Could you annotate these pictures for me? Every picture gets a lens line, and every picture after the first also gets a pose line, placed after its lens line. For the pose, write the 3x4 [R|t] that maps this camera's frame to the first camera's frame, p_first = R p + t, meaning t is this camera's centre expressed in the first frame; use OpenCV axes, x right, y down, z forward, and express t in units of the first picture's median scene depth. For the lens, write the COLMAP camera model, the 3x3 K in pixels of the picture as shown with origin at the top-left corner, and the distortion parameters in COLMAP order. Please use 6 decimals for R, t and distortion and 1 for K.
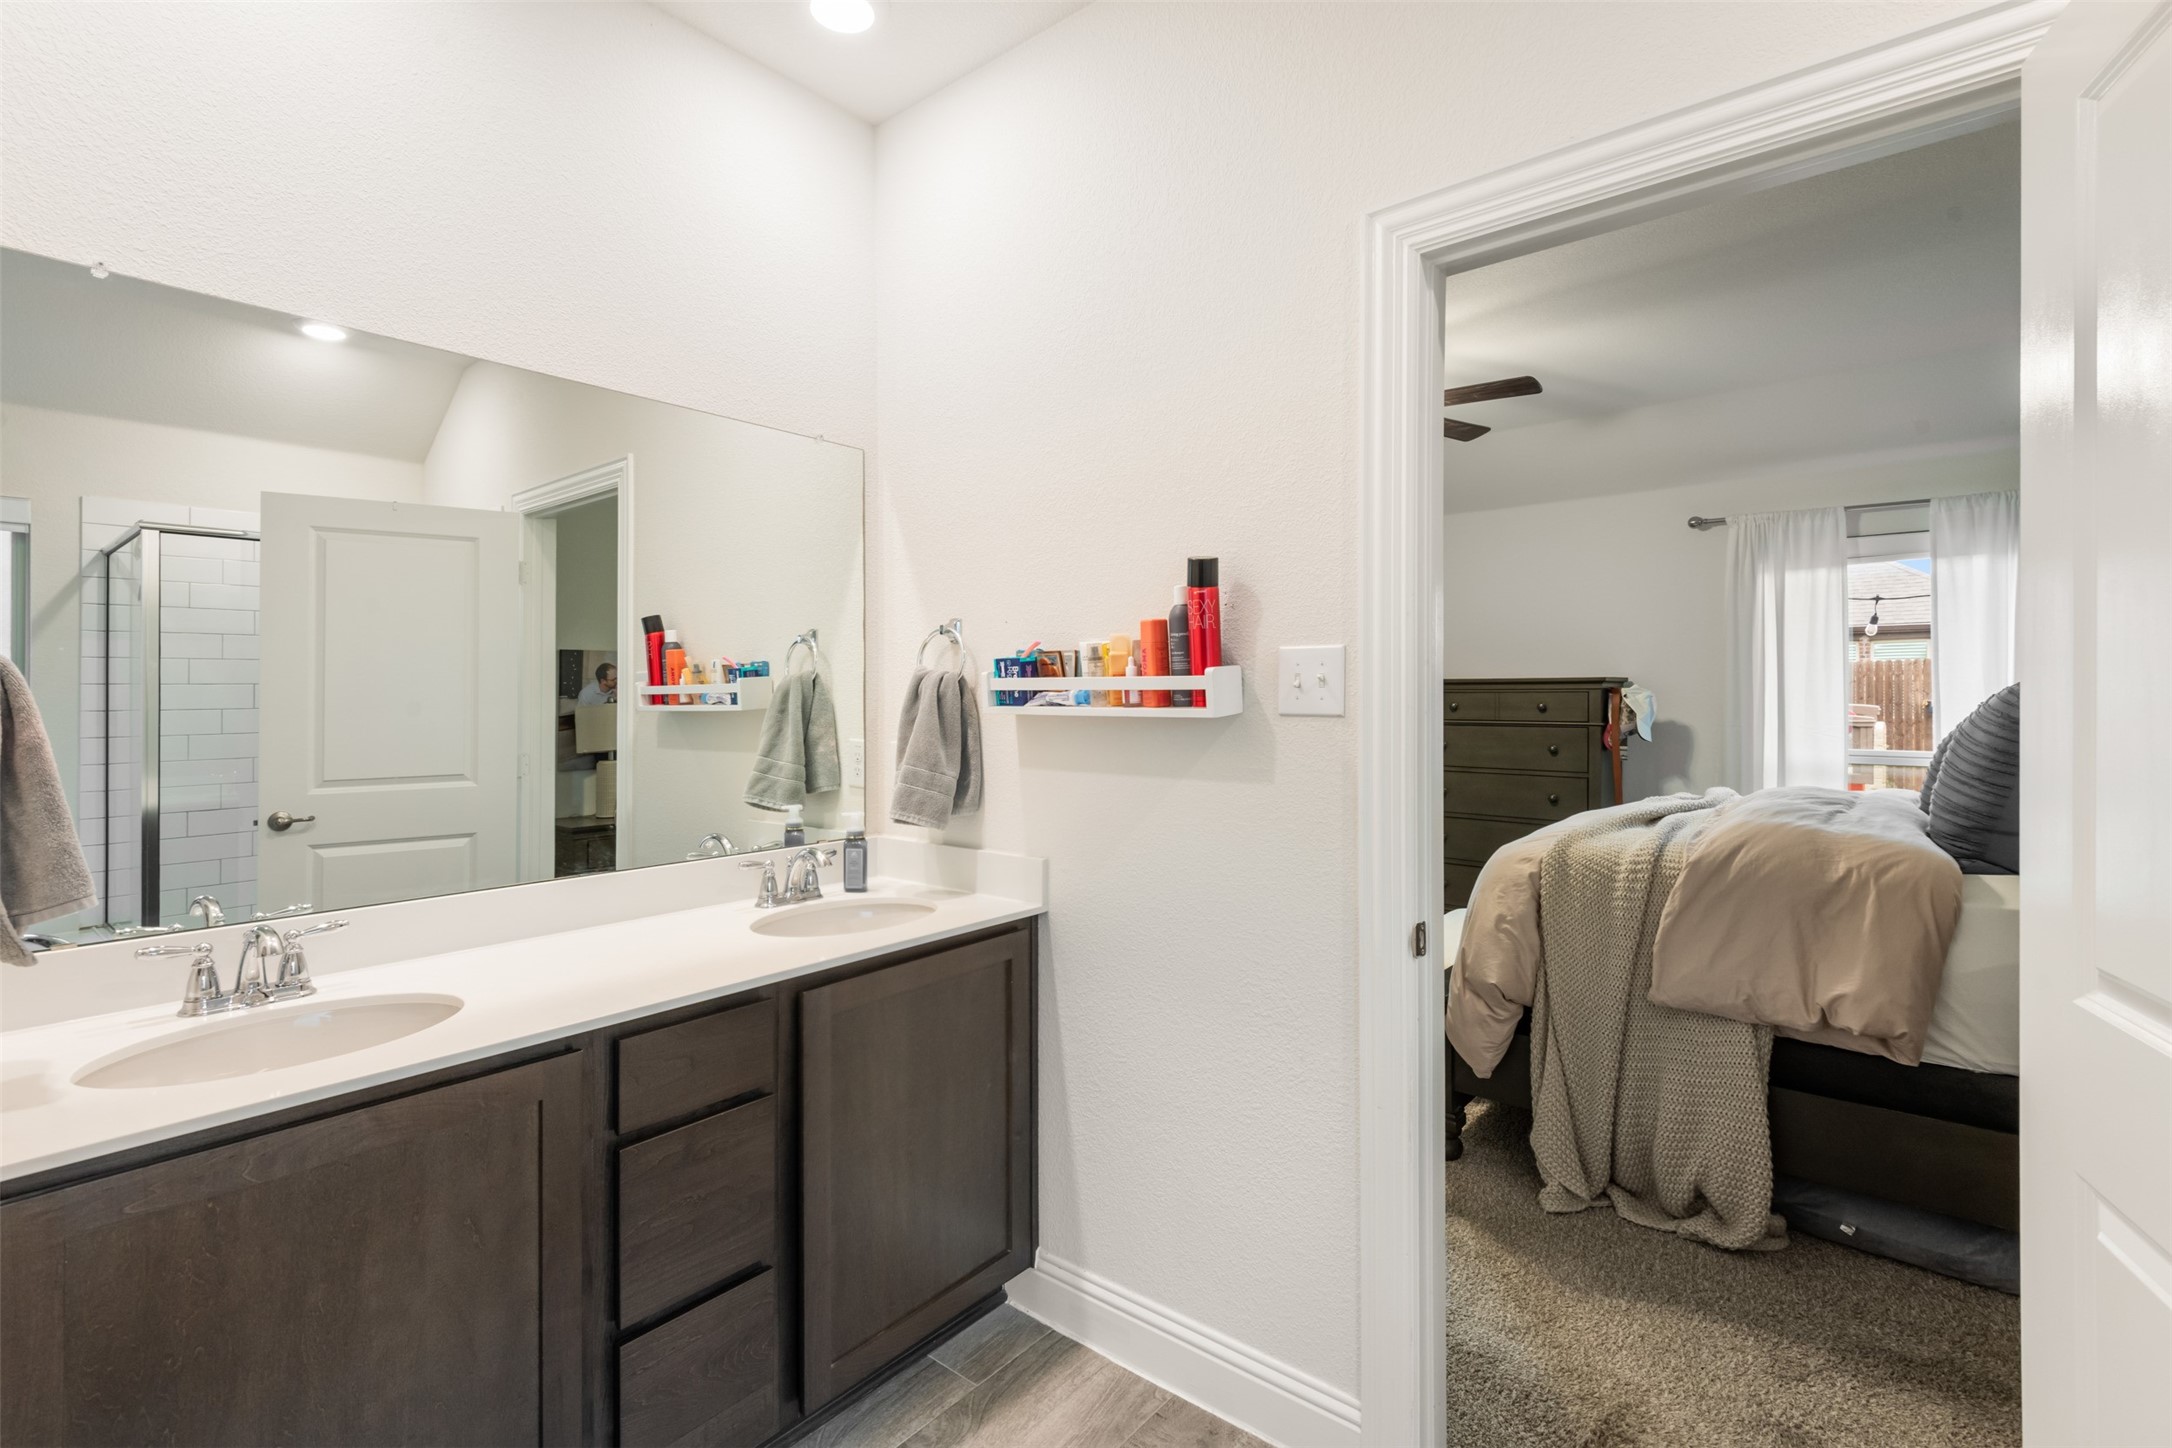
lens RADIAL K [[1004.0, 0, 1103.0], [0, 1004.0, 718.8], [0, 0, 1]] dist [0.047067, -0.025140]
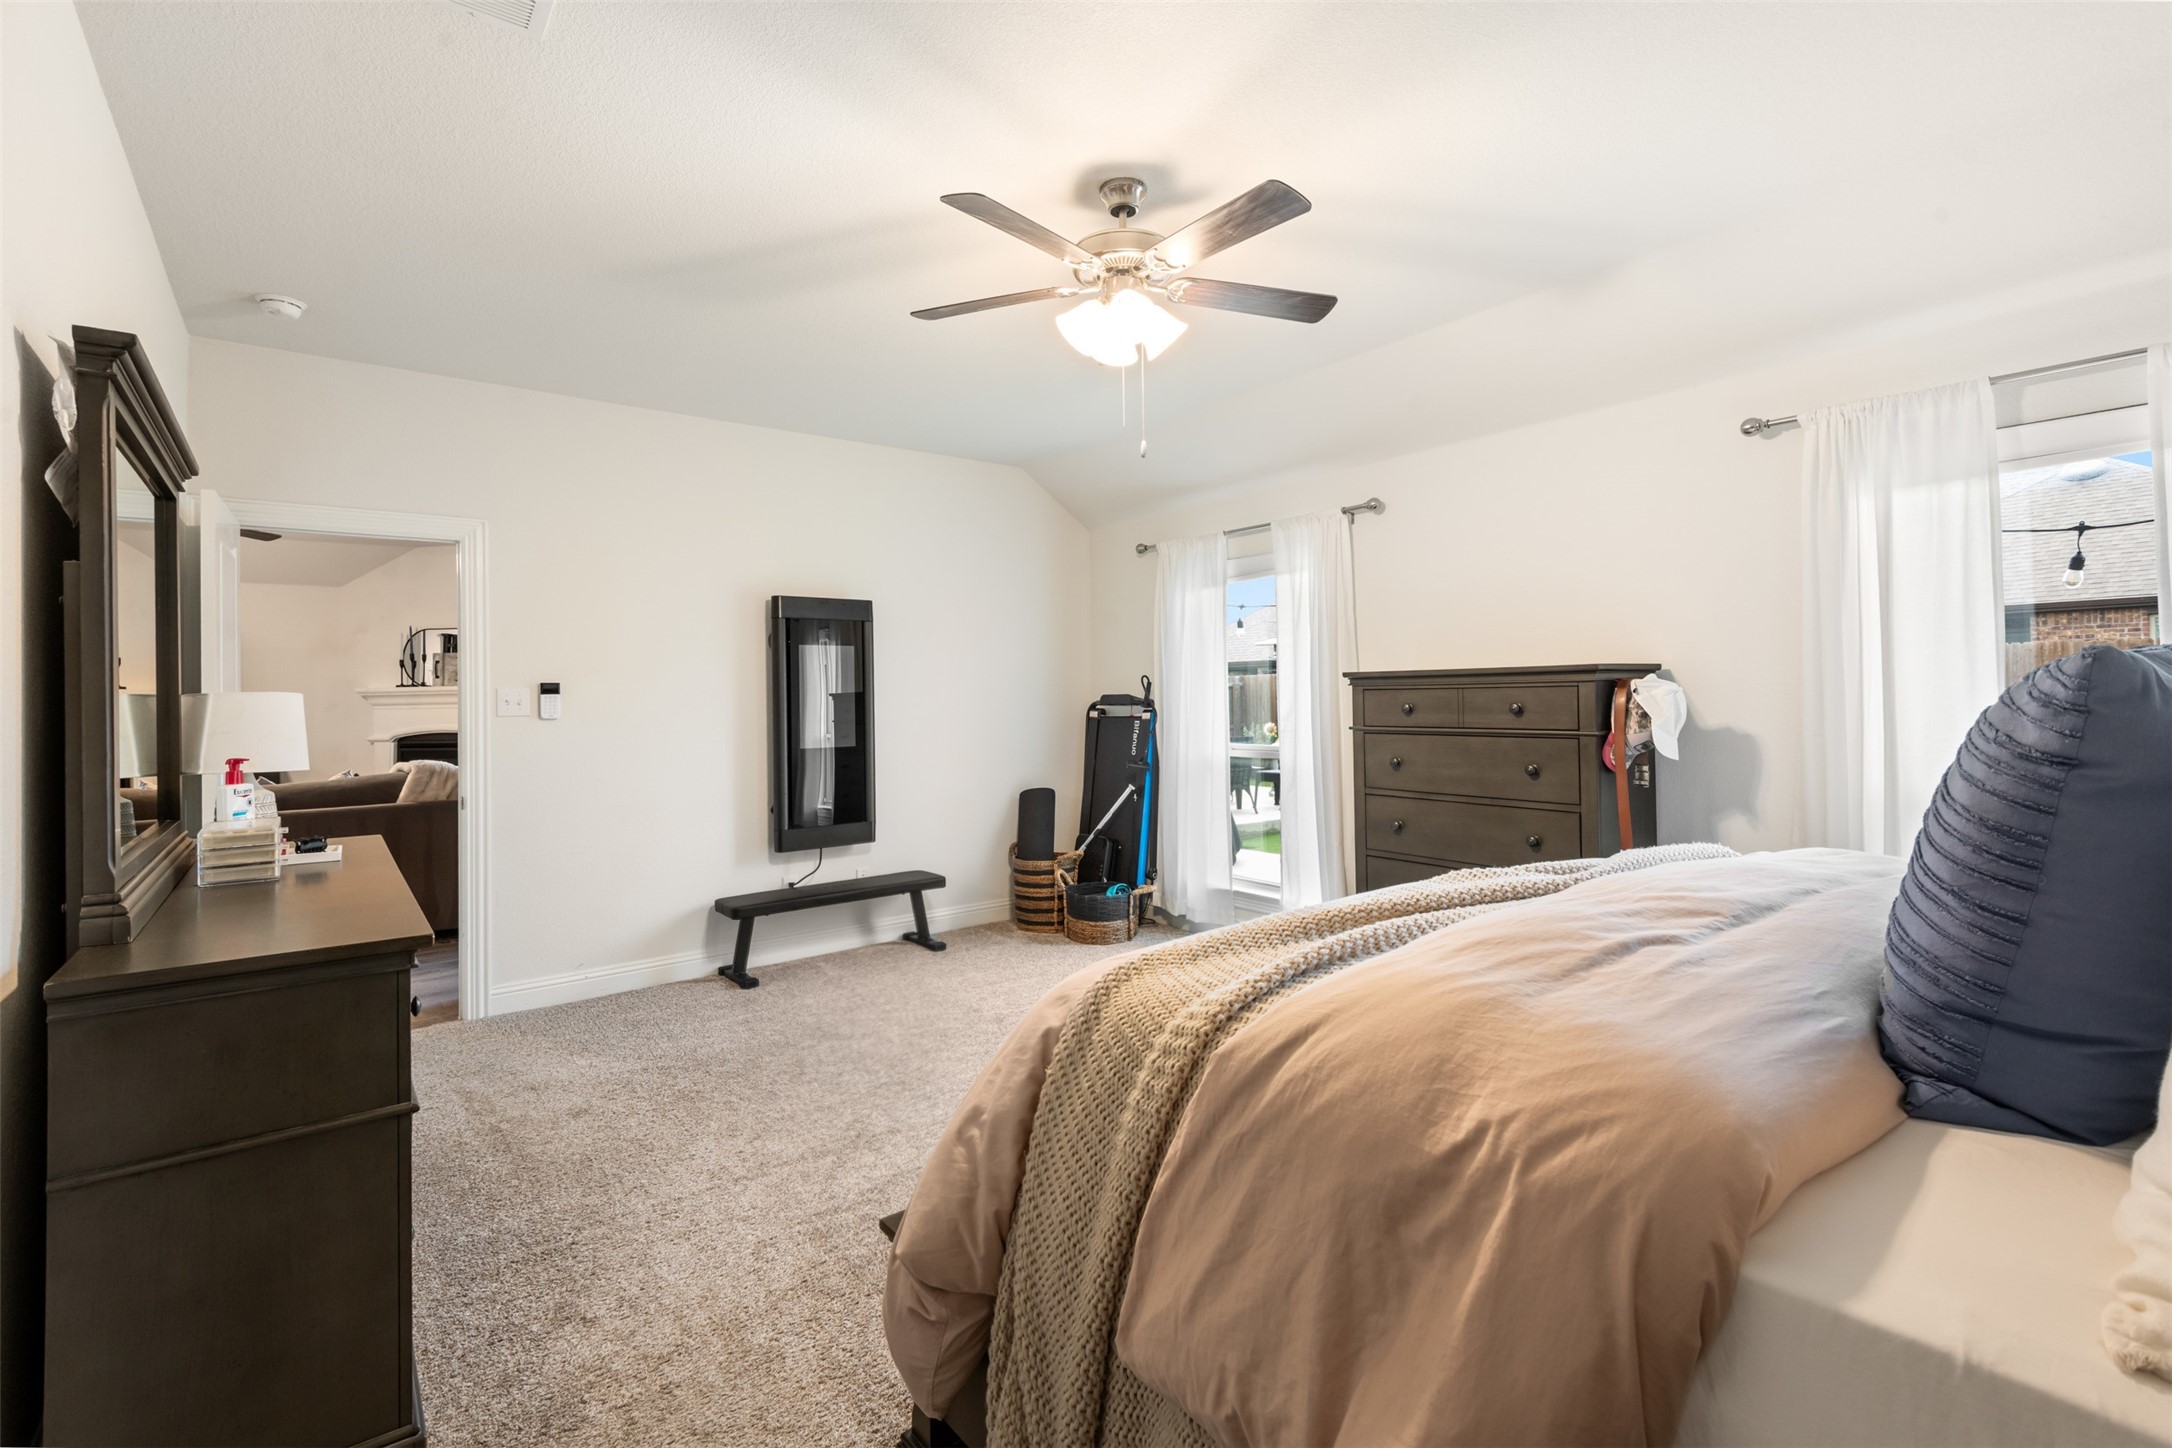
lens RADIAL K [[991.2, 0, 1086.7], [0, 991.2, 683.6], [0, 0, 1]] dist [0.029854, -0.012932]
pose [[0.970515, -0.013649, -0.240656, 0.324210], [0.005402, 0.999376, -0.034892, -0.006441], [0.240982, 0.032563, 0.969983, 0.276193]]
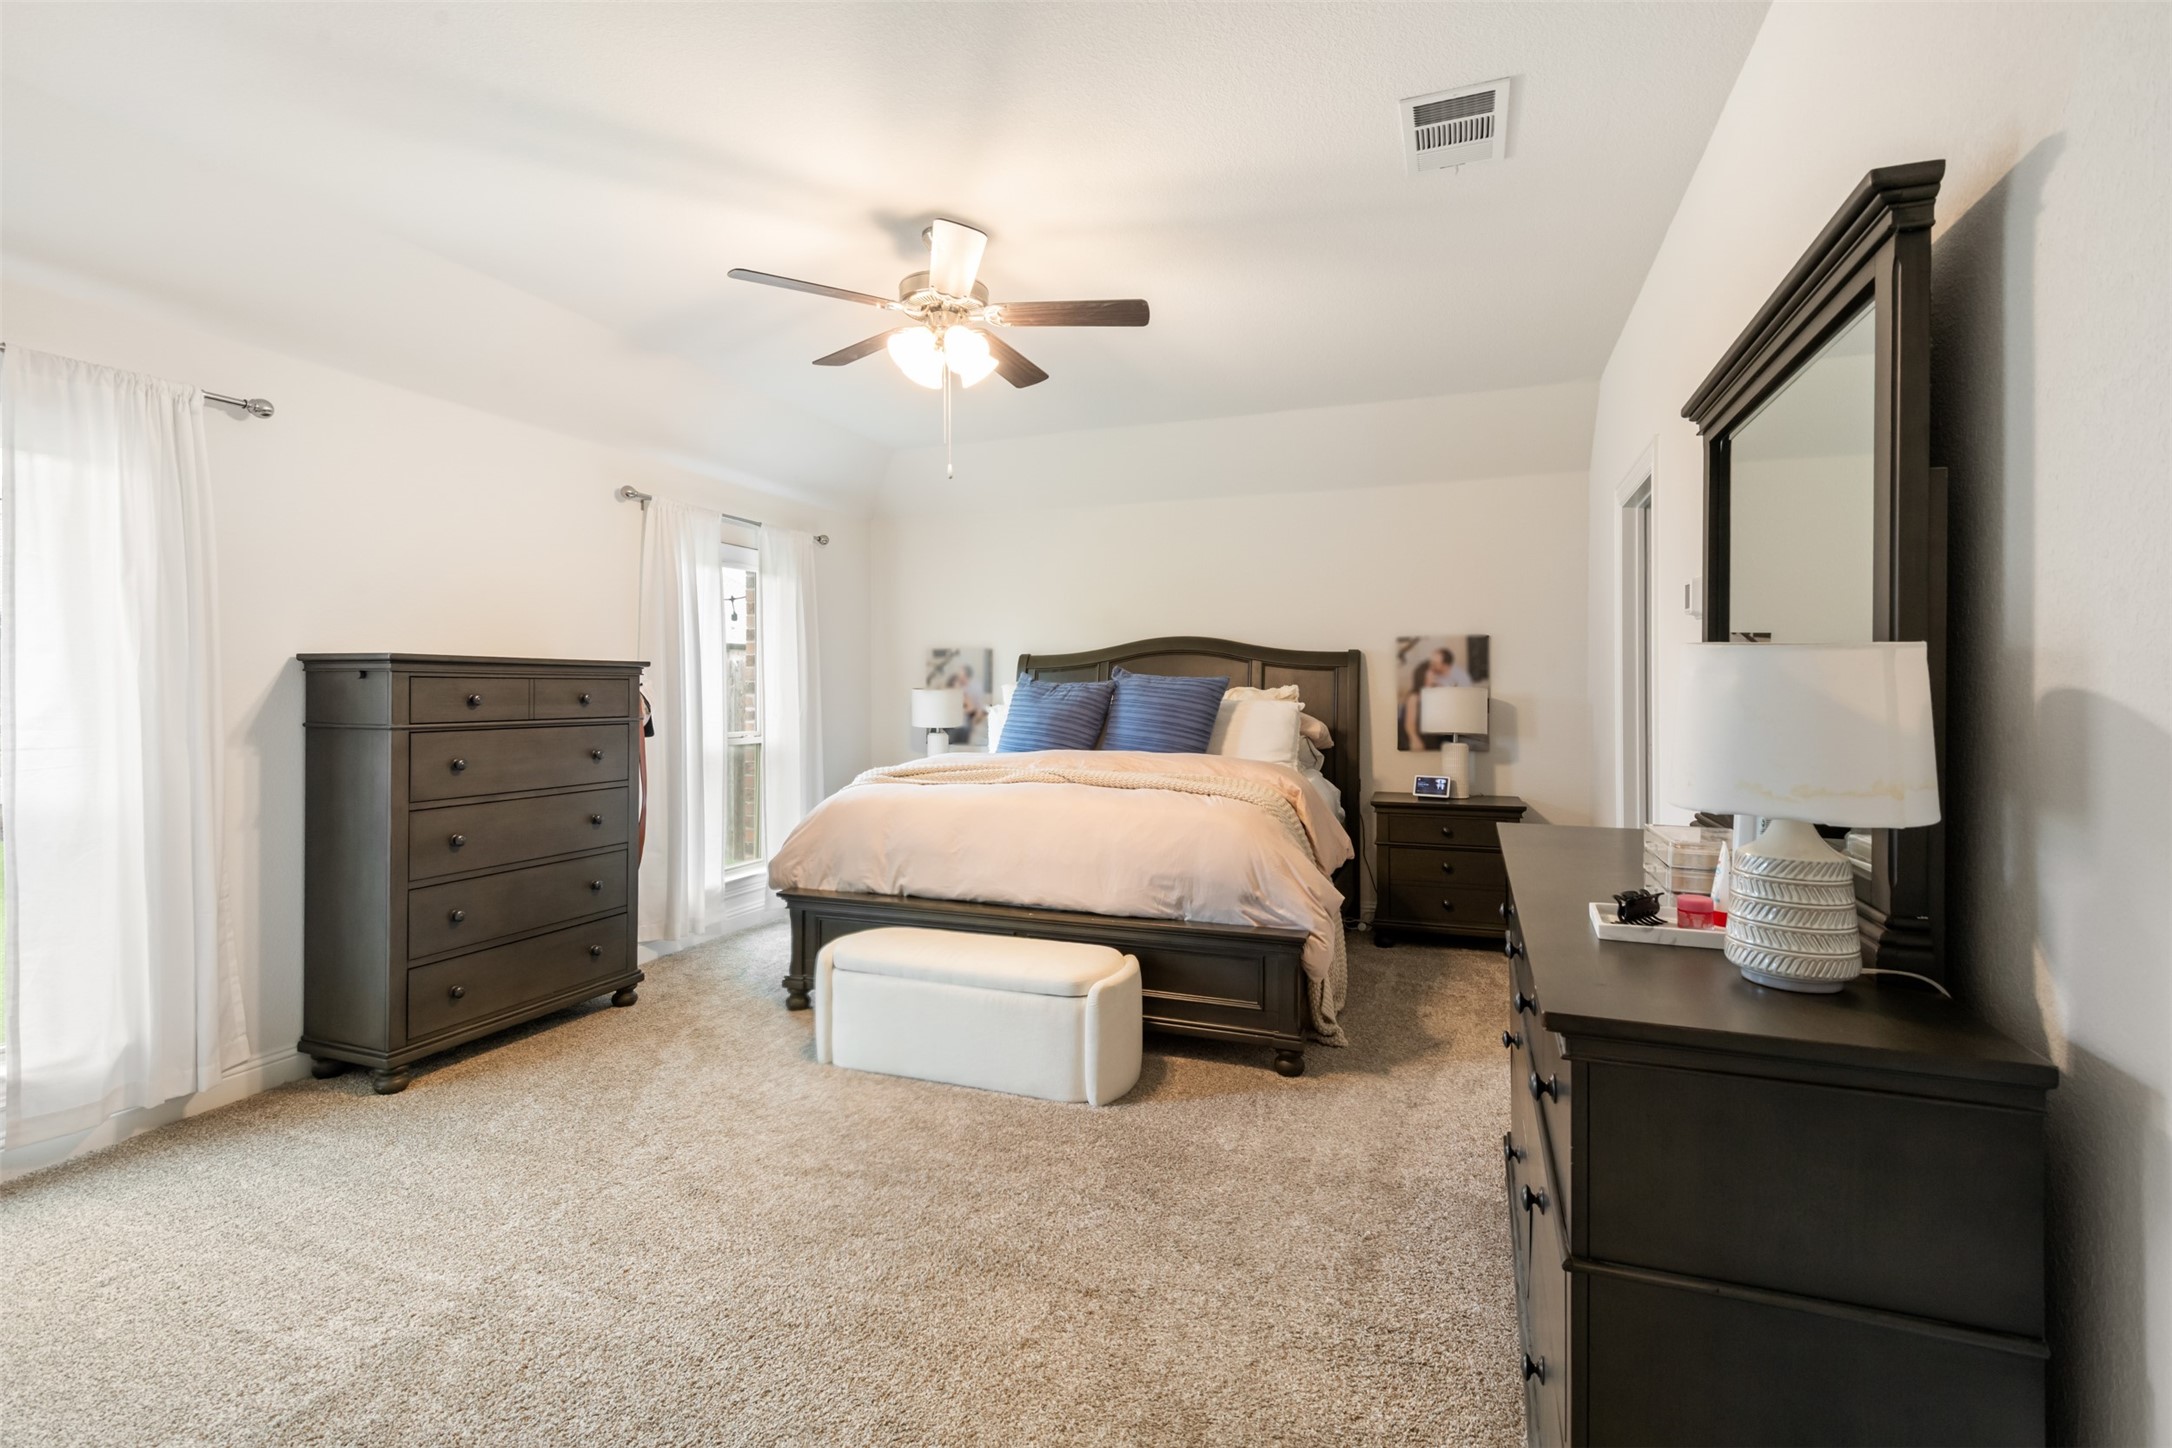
lens RADIAL K [[1004.0, 0, 1103.0], [0, 1004.0, 718.8], [0, 0, 1]] dist [0.047067, -0.025140]
pose [[-0.324551, -0.023320, 0.945581, -0.409770], [0.021786, 0.999247, 0.032121, -0.013103], [-0.945617, 0.031025, -0.323799, 0.916359]]
